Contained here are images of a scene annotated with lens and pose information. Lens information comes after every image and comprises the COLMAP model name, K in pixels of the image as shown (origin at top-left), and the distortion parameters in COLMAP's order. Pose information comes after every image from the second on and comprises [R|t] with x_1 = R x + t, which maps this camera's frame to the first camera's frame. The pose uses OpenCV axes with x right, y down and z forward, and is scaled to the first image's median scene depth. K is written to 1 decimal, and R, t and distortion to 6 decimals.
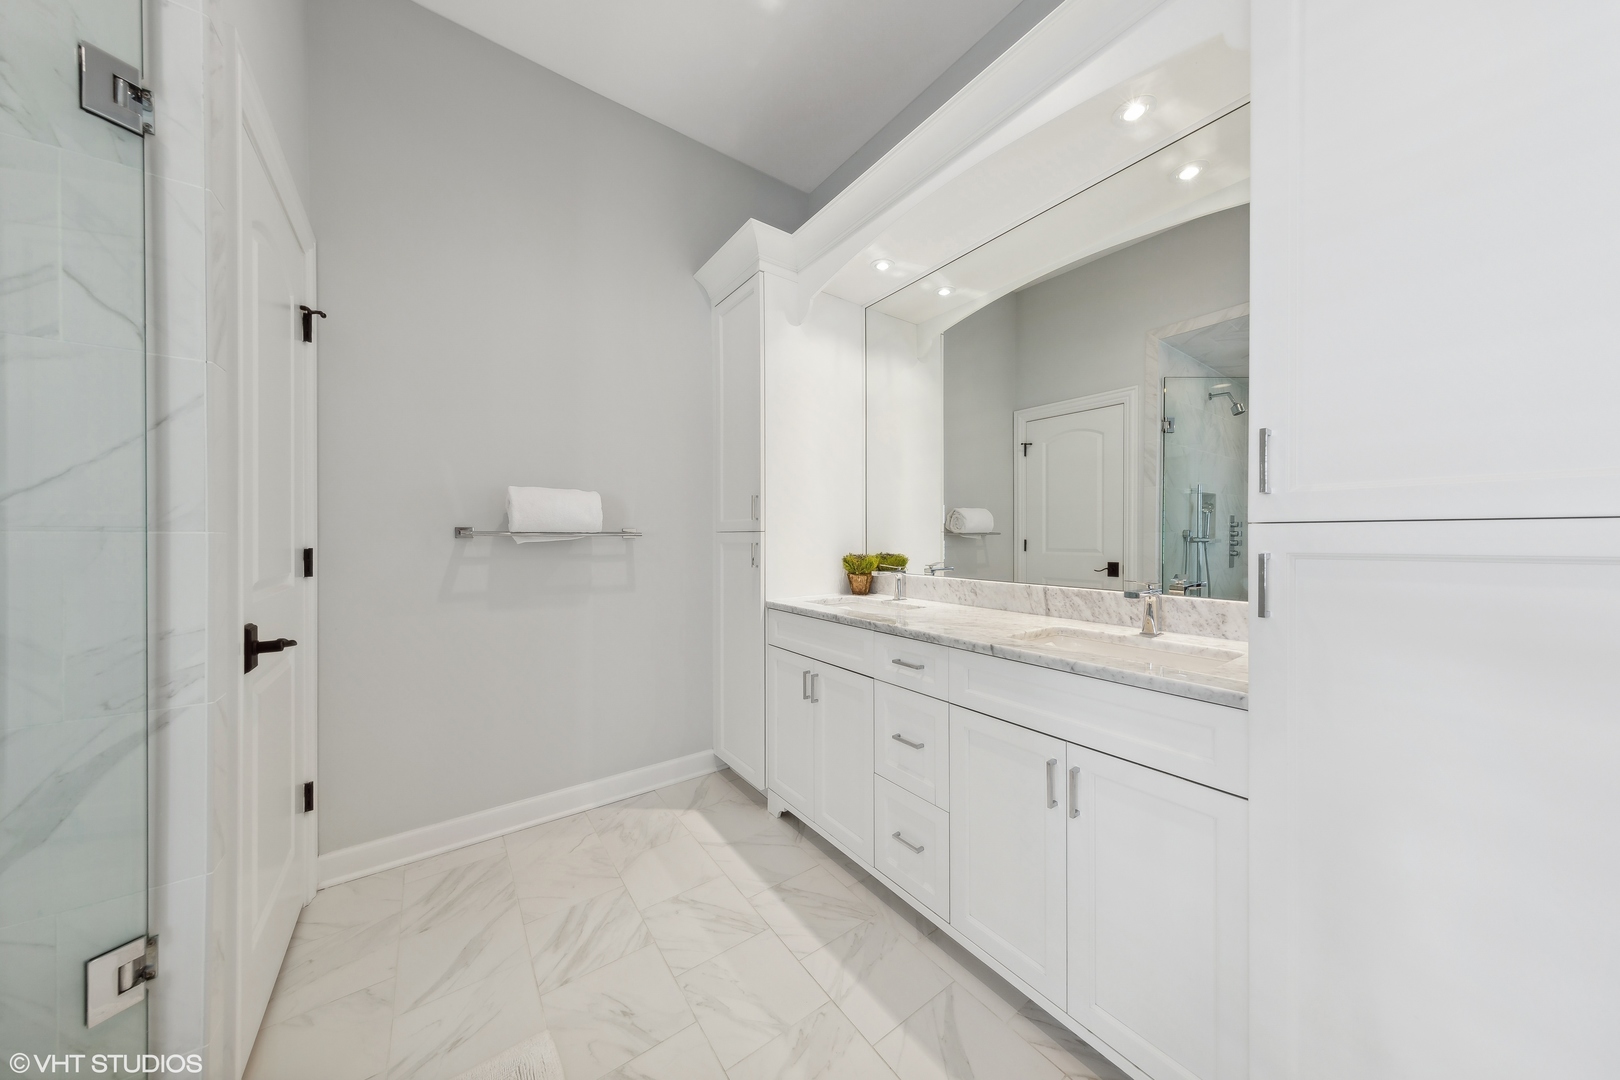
lens RADIAL K [[514.1, 0, 819.0], [0, 514.1, 535.2], [0, 0, 1]] dist [0.000720, -0.000125]
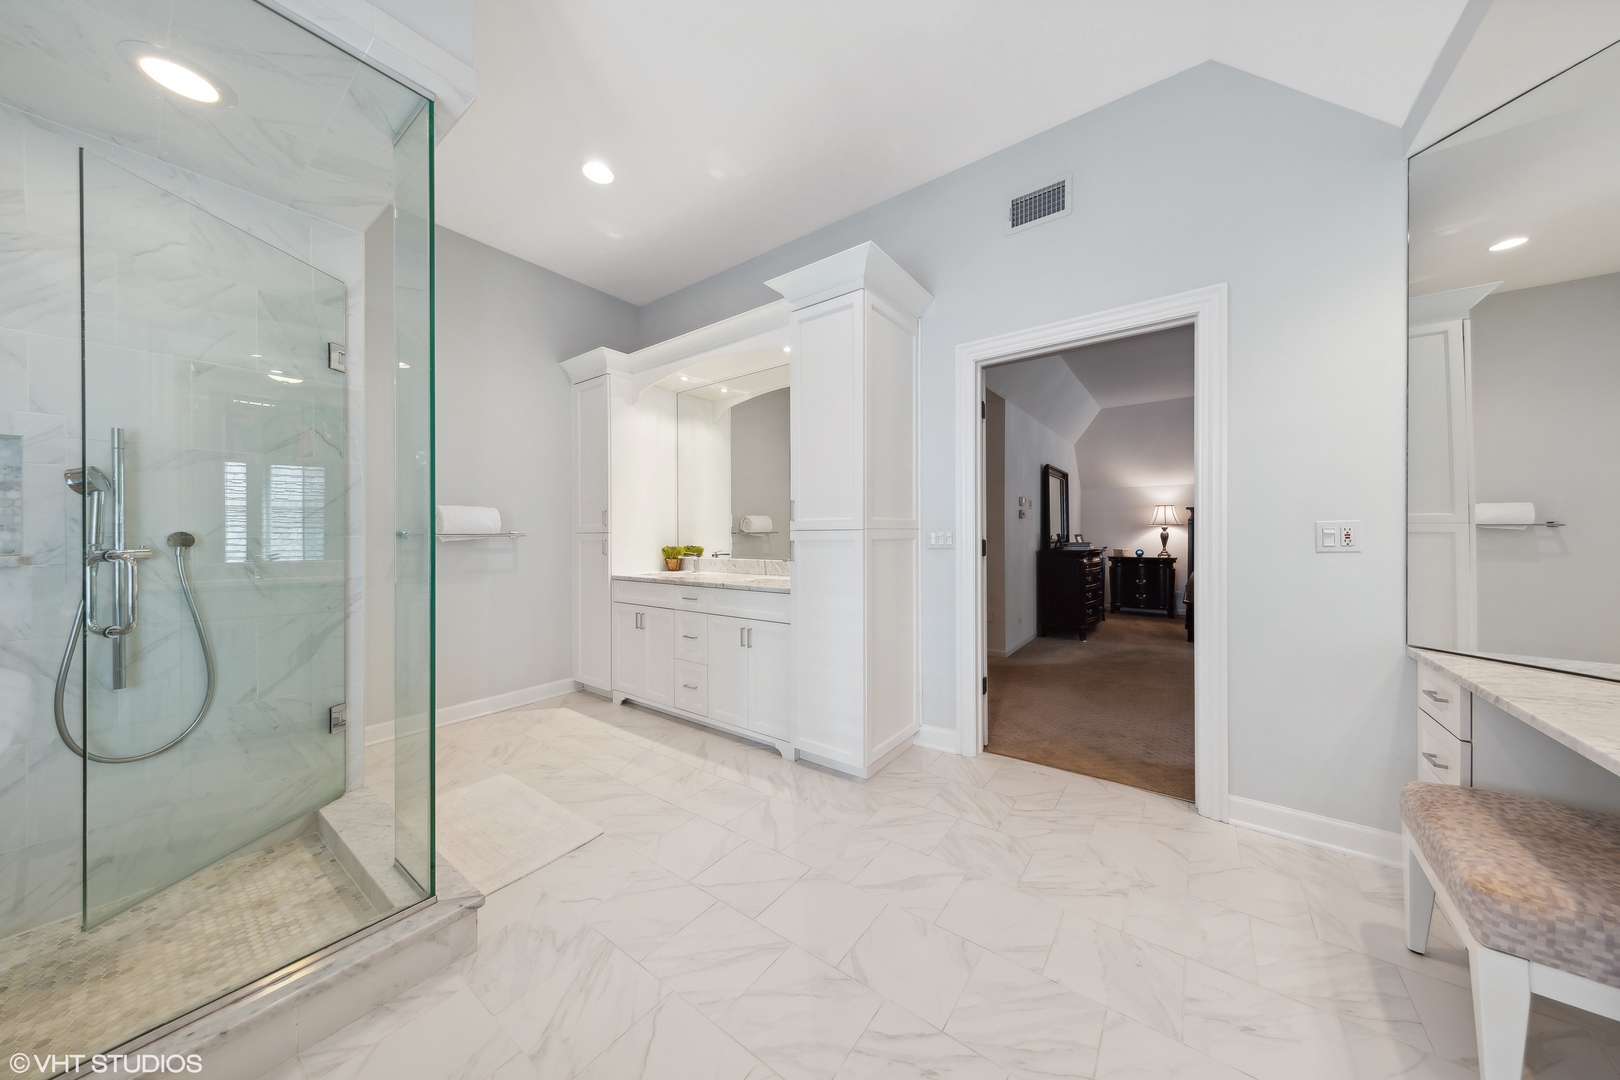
lens RADIAL K [[521.8, 0, 811.1], [0, 521.8, 528.7], [0, 0, 1]] dist [0.016613, -0.000190]
pose [[0.959475, -0.001202, 0.281791, 0.036696], [0.003306, 0.999970, -0.006992, -0.006240], [-0.281774, 0.007640, 0.959450, -0.788357]]
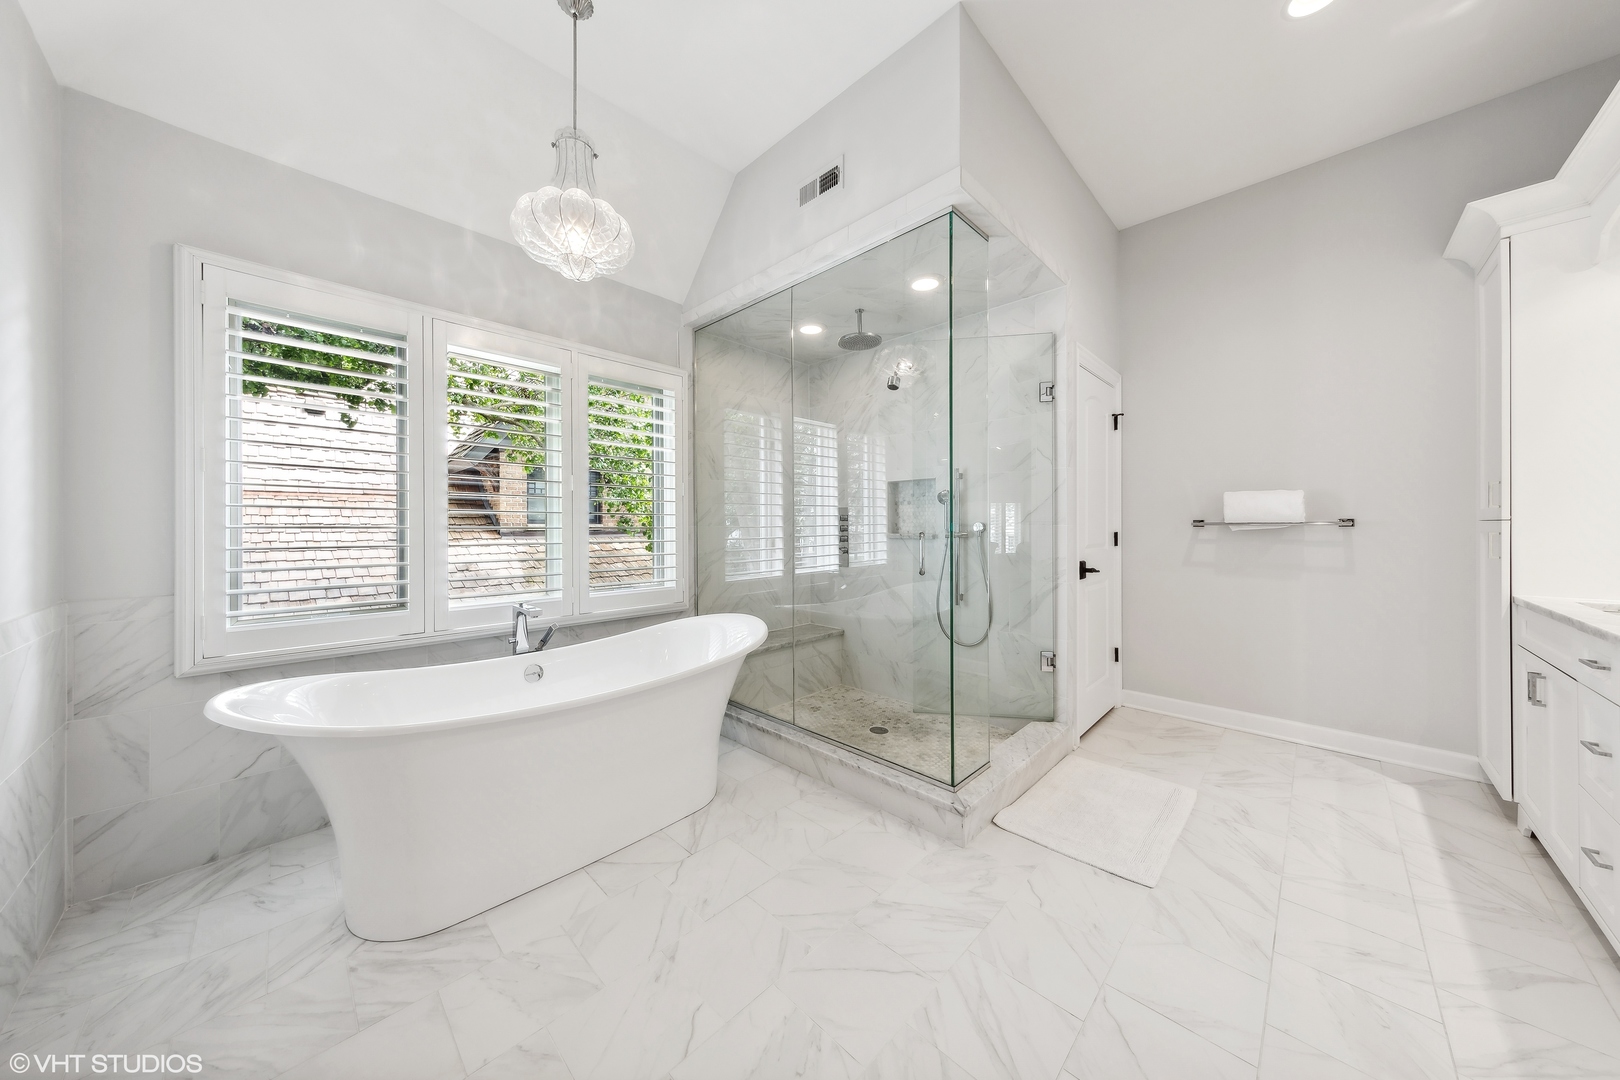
lens RADIAL K [[521.8, 0, 811.1], [0, 521.8, 528.7], [0, 0, 1]] dist [0.016613, -0.000190]
pose [[0.158500, 0.005806, -0.987342, 0.642148], [0.006403, 0.999956, 0.006908, -0.006975], [0.987338, -0.007417, 0.158455, -0.384027]]
